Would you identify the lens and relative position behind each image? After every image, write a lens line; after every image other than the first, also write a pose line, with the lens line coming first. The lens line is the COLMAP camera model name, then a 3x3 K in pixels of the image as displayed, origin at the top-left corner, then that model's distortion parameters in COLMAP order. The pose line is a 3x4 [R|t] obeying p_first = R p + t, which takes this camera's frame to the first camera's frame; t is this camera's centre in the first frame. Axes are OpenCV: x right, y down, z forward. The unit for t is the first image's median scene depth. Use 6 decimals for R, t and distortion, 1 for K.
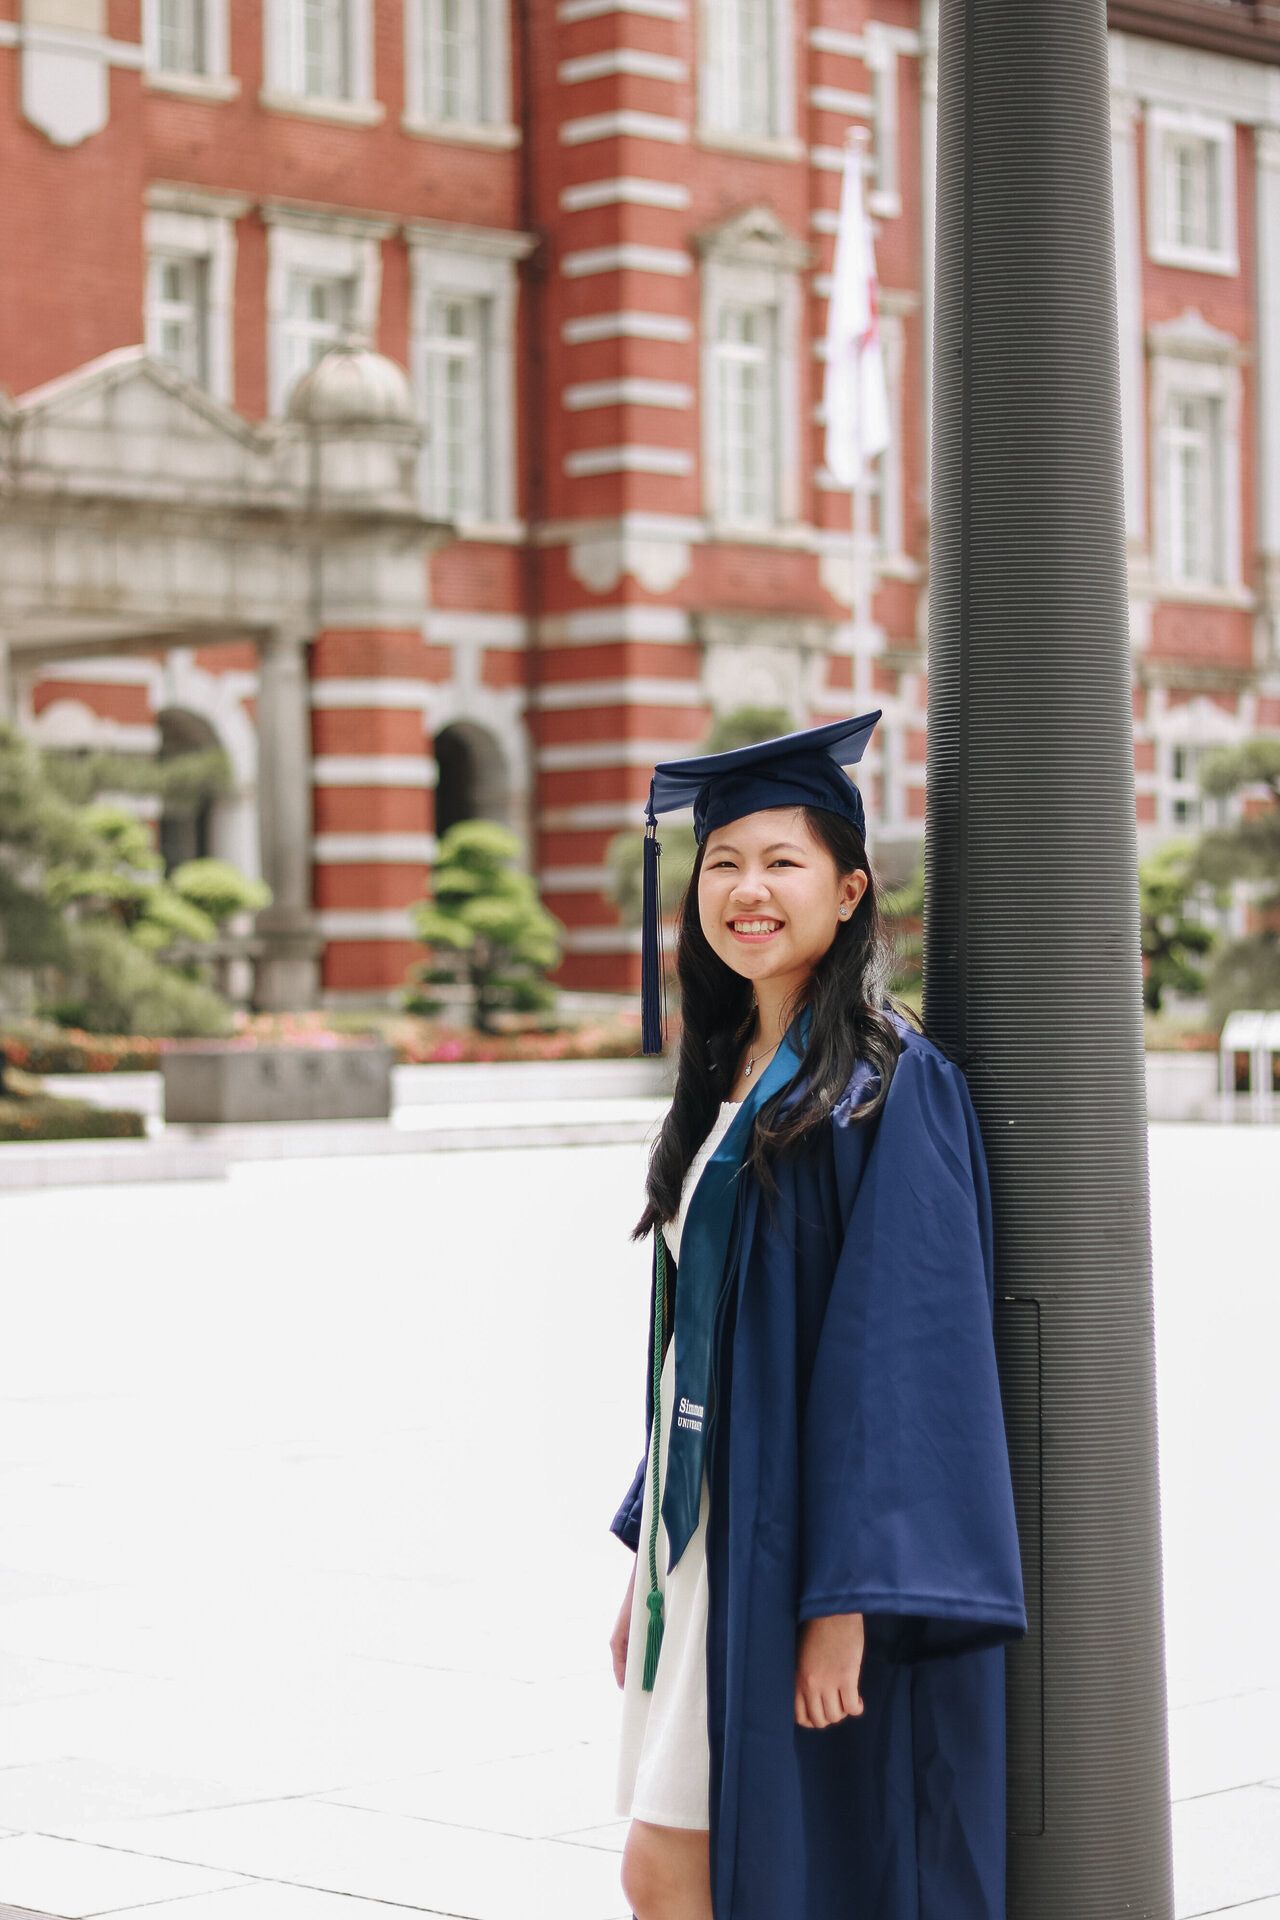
lens RADIAL K [[4513.6, 0, 642.5], [0, 4513.6, 958.9], [0, 0, 1]] dist [0.005379, 0.000000]
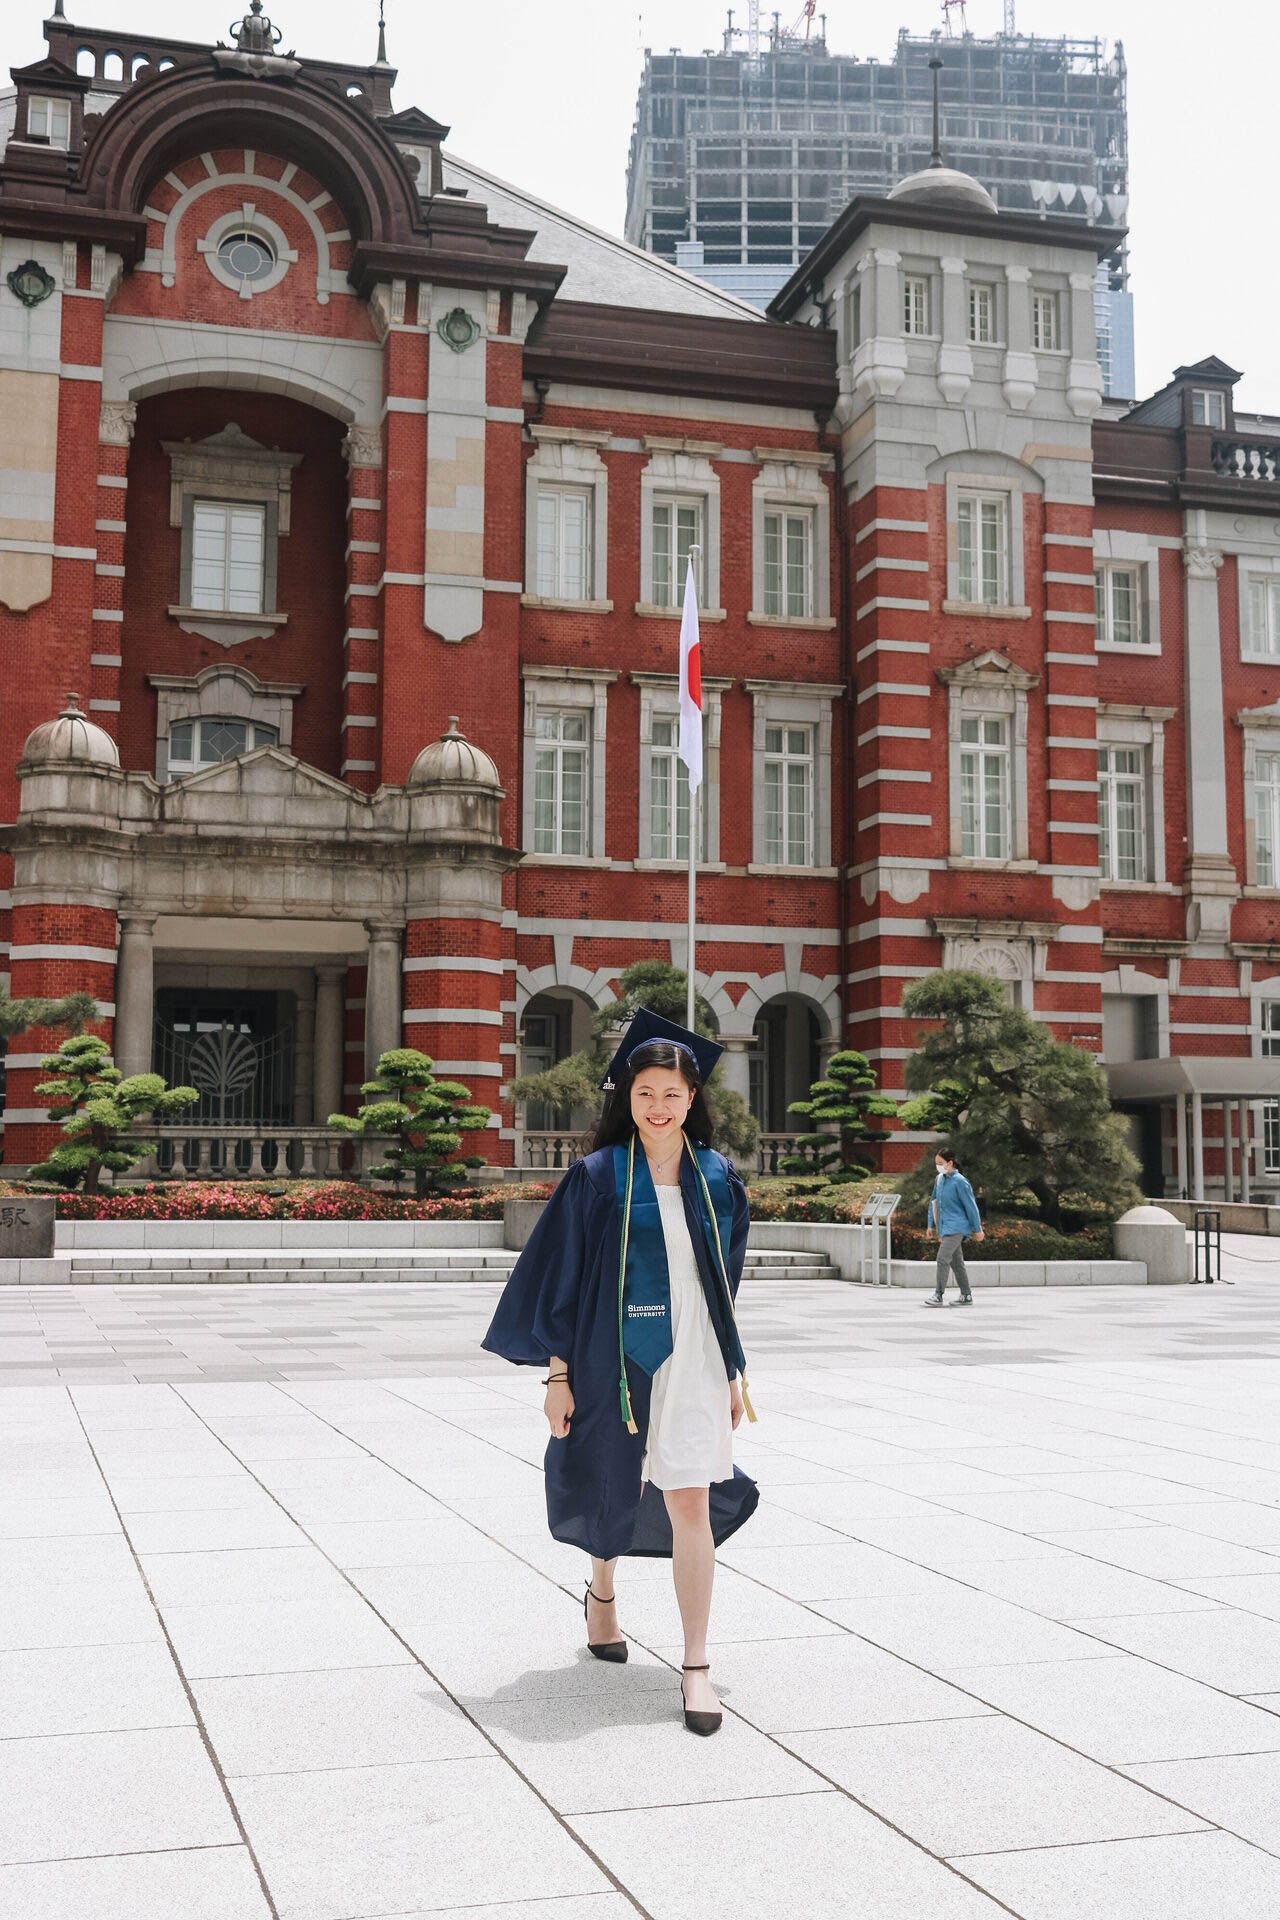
lens RADIAL K [[2087.0, 0, 626.1], [0, 2087.0, 959.7], [0, 0, 1]] dist [-0.003447, 0.000000]
pose [[0.866602, -0.035594, -0.497729, 0.268325], [-0.011313, 0.995795, -0.090910, 0.001132], [0.498872, 0.084414, 0.862555, 0.353090]]
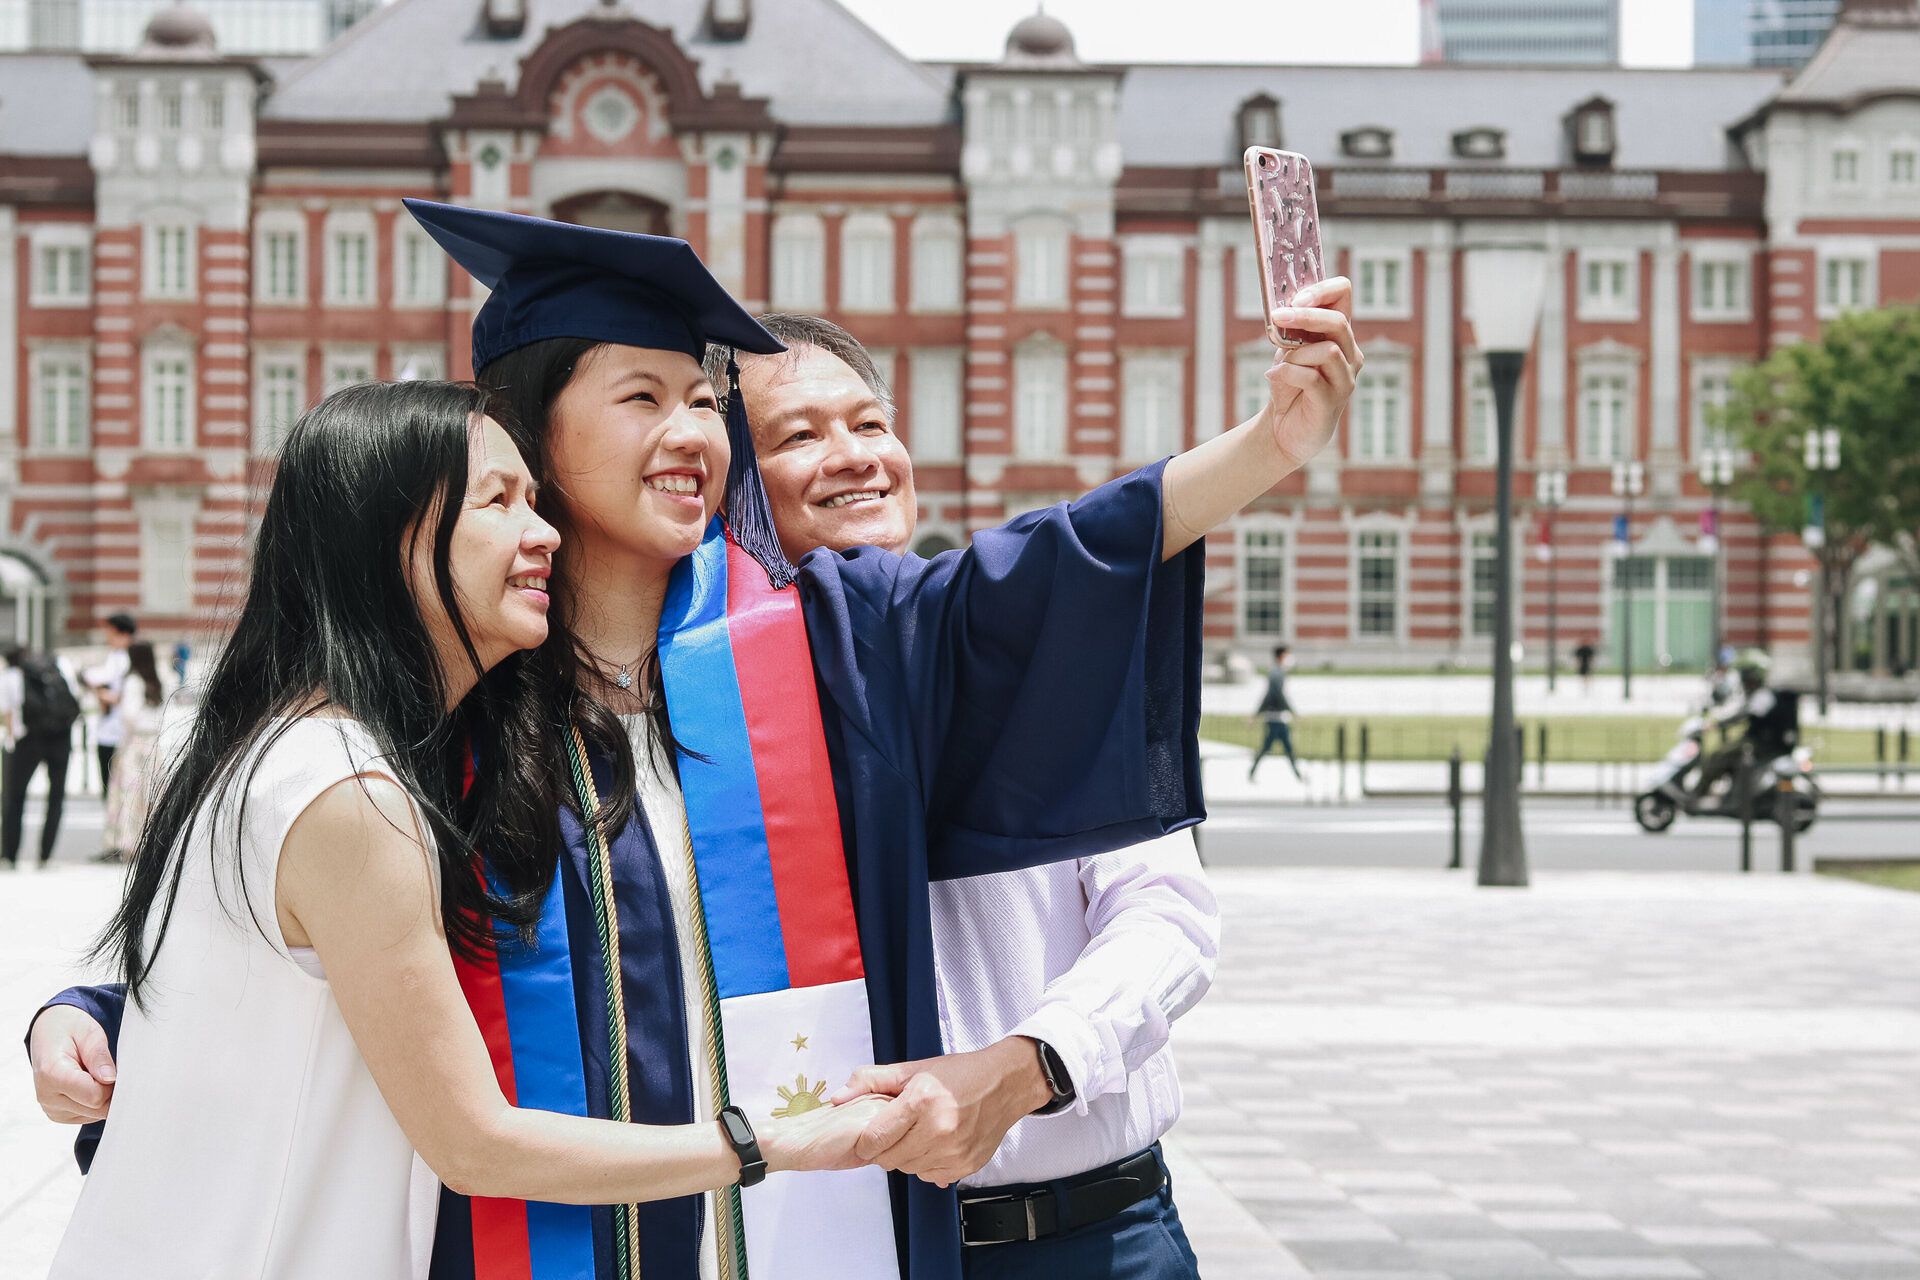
lens RADIAL K [[4513.6, 0, 962.8], [0, 4513.6, 639.5], [0, 0, 1]] dist [0.005379, 0.000000]
pose [[0.730593, 0.017191, -0.682597, 1.772890], [-0.007954, 0.999829, 0.016666, -0.035460], [0.682767, -0.006747, 0.730605, -0.914429]]
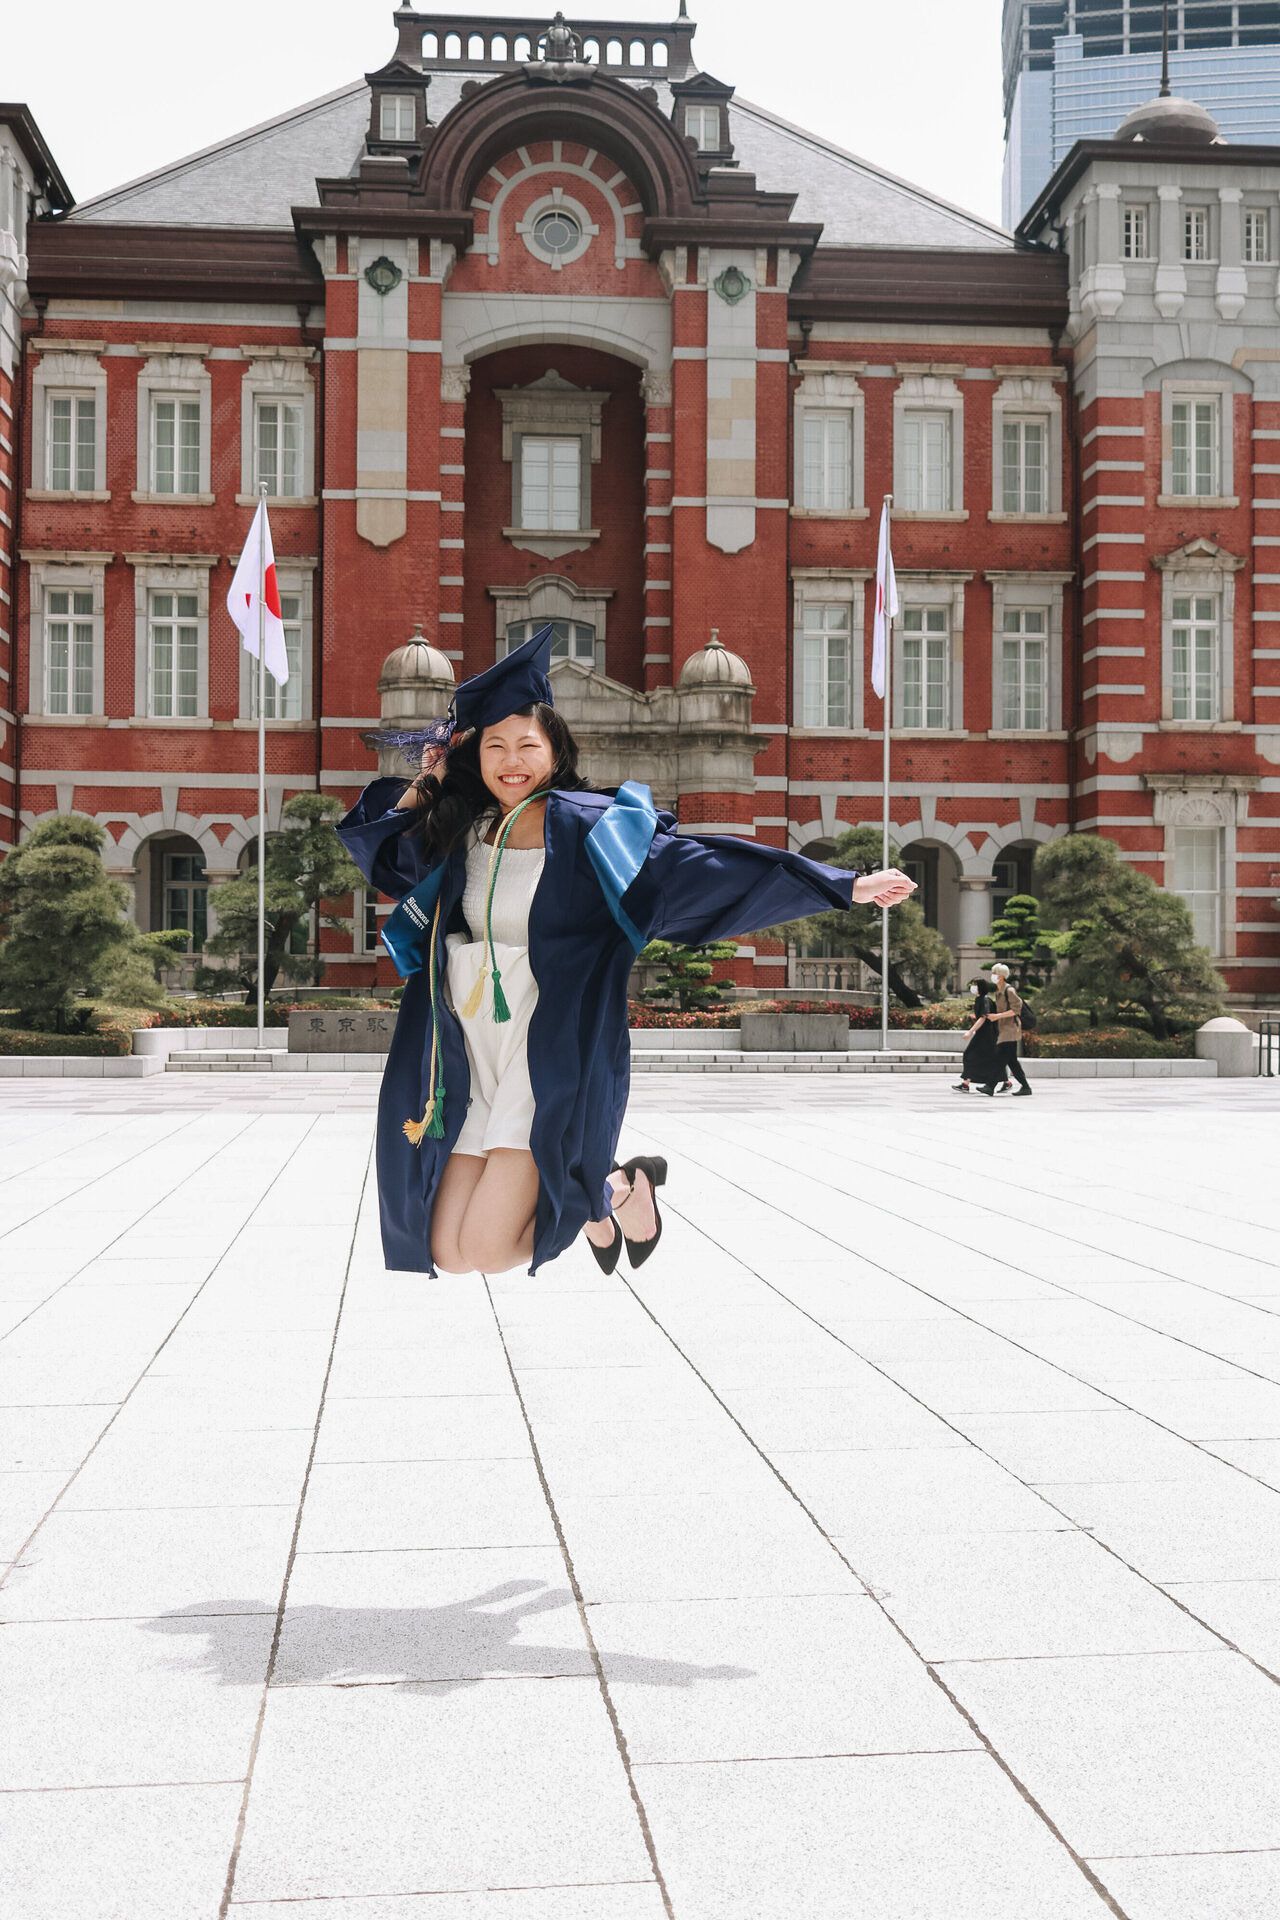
lens RADIAL K [[2087.0, 0, 632.4], [0, 2087.0, 957.6], [0, 0, 1]] dist [-0.003447, 0.000000]
pose [[0.759298, 0.002464, -0.650739, 0.387673], [-0.007054, 0.999965, -0.004444, -0.000935], [0.650705, 0.007965, 0.759289, 0.258432]]
